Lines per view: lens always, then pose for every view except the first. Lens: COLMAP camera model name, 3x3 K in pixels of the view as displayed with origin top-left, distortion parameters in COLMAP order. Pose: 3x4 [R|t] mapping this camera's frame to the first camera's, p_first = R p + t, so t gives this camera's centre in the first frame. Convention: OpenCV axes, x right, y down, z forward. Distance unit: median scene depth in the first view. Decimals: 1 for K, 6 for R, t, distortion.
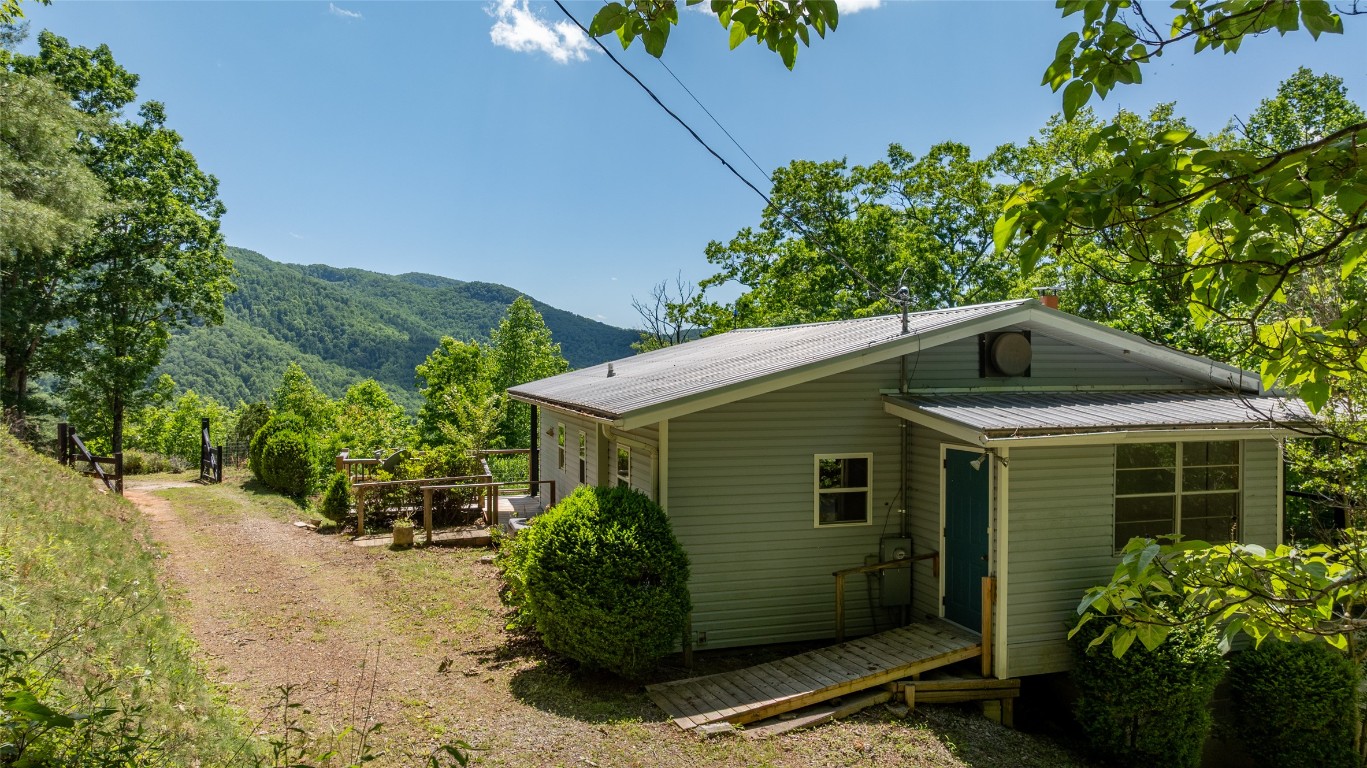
lens RADIAL K [[961.7, 0, 683.5], [0, 961.7, 384.0], [0, 0, 1]] dist [-0.018106, 0.002875]
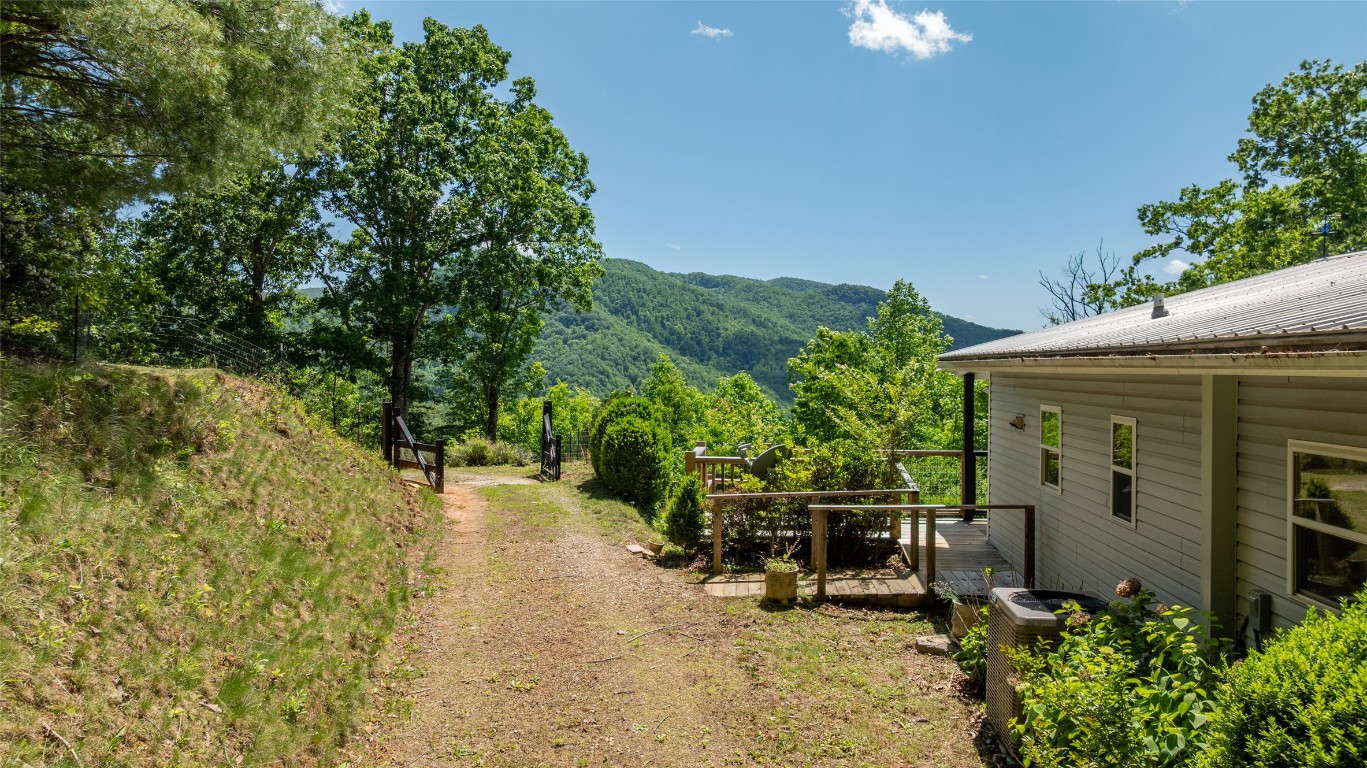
lens RADIAL K [[961.7, 0, 683.5], [0, 961.7, 384.0], [0, 0, 1]] dist [-0.018106, 0.002875]
pose [[0.929819, 0.005585, -0.367975, -0.095015], [-0.006317, 0.999980, -0.000786, 0.023632], [0.367963, 0.003056, 0.929835, 0.309340]]
